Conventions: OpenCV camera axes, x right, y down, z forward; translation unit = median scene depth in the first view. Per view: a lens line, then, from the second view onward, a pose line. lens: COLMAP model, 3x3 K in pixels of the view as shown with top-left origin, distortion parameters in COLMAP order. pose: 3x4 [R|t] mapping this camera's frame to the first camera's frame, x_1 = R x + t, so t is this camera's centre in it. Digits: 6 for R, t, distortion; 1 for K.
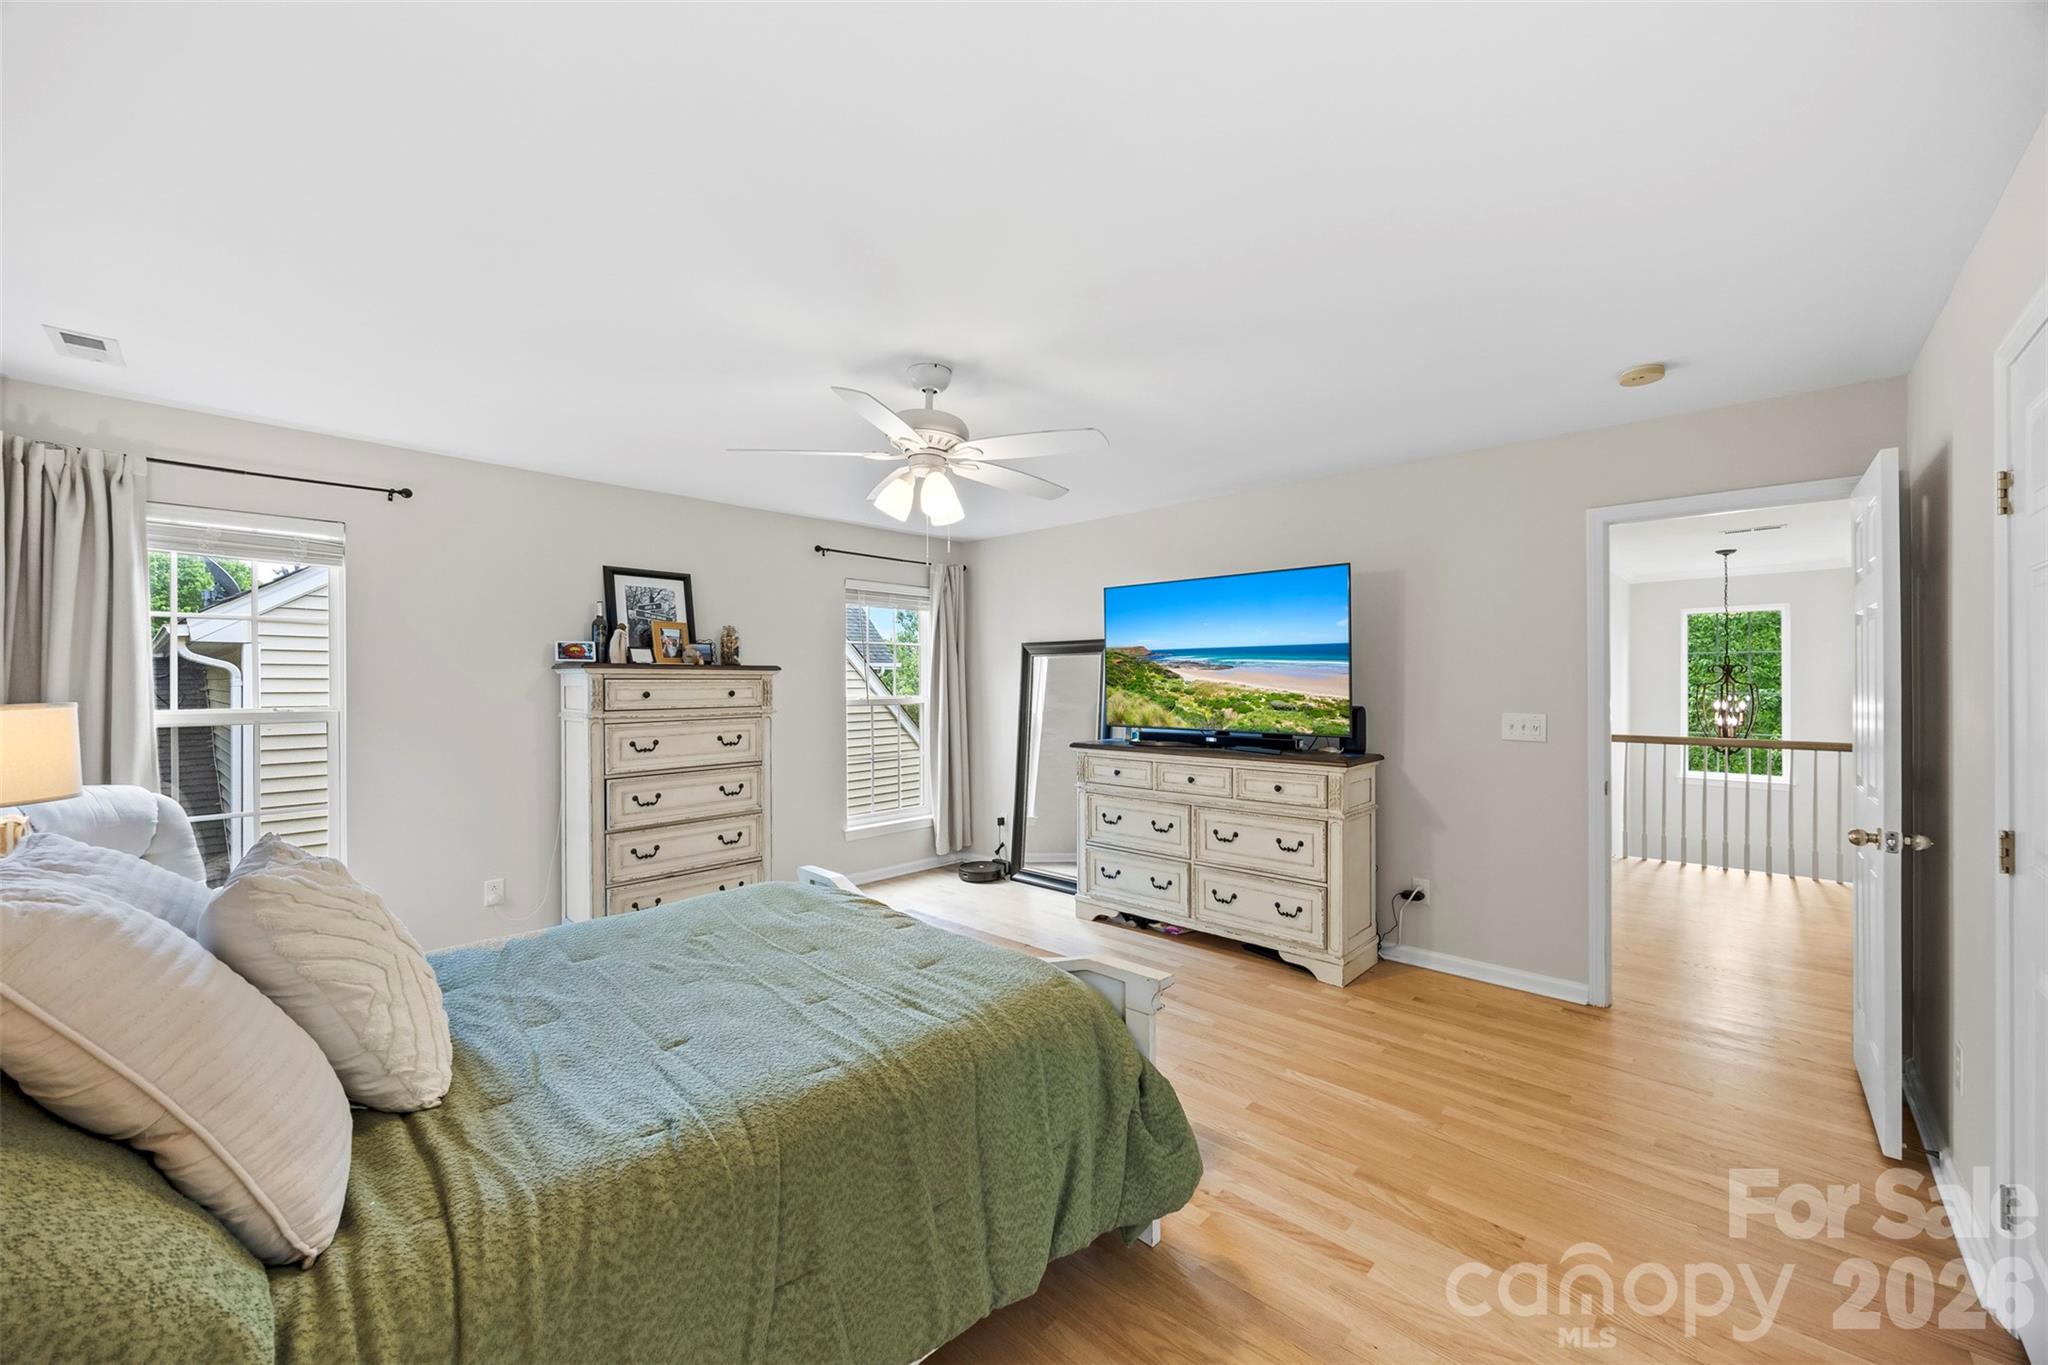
lens RADIAL K [[782.5, 0, 1031.2], [0, 782.5, 679.1], [0, 0, 1]] dist [-0.000808, -0.000041]
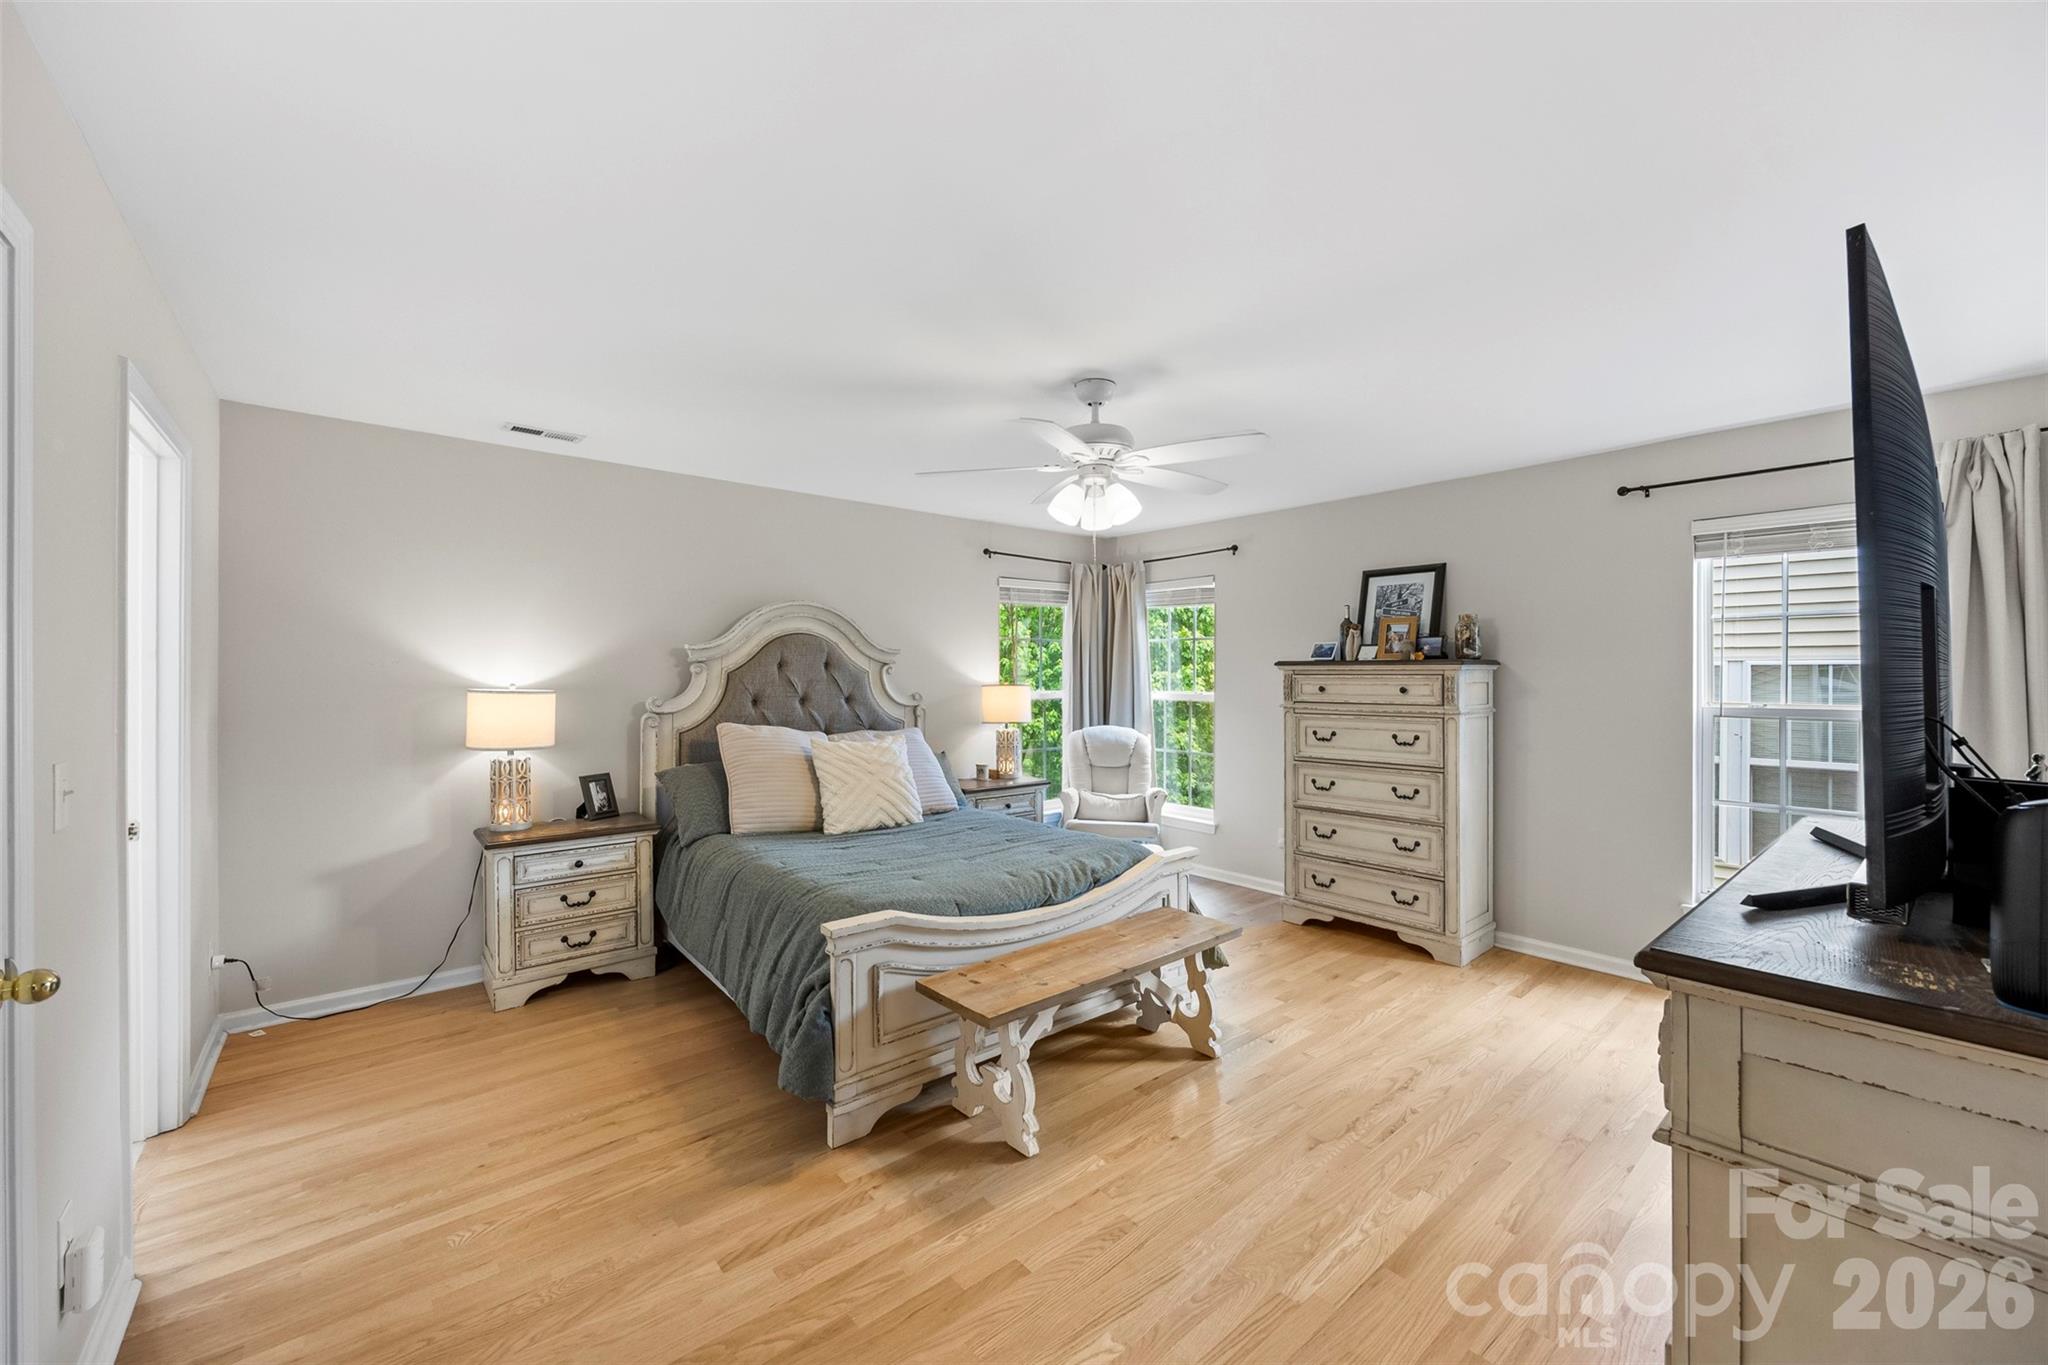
lens RADIAL K [[785.6, 0, 1019.1], [0, 785.6, 673.2], [0, 0, 1]] dist [-0.001707, -0.000012]
pose [[-0.123313, -0.000348, -0.992368, 0.631832], [0.000162, 1.000000, -0.000370, -0.001744], [0.992368, -0.000207, -0.123313, 0.687518]]
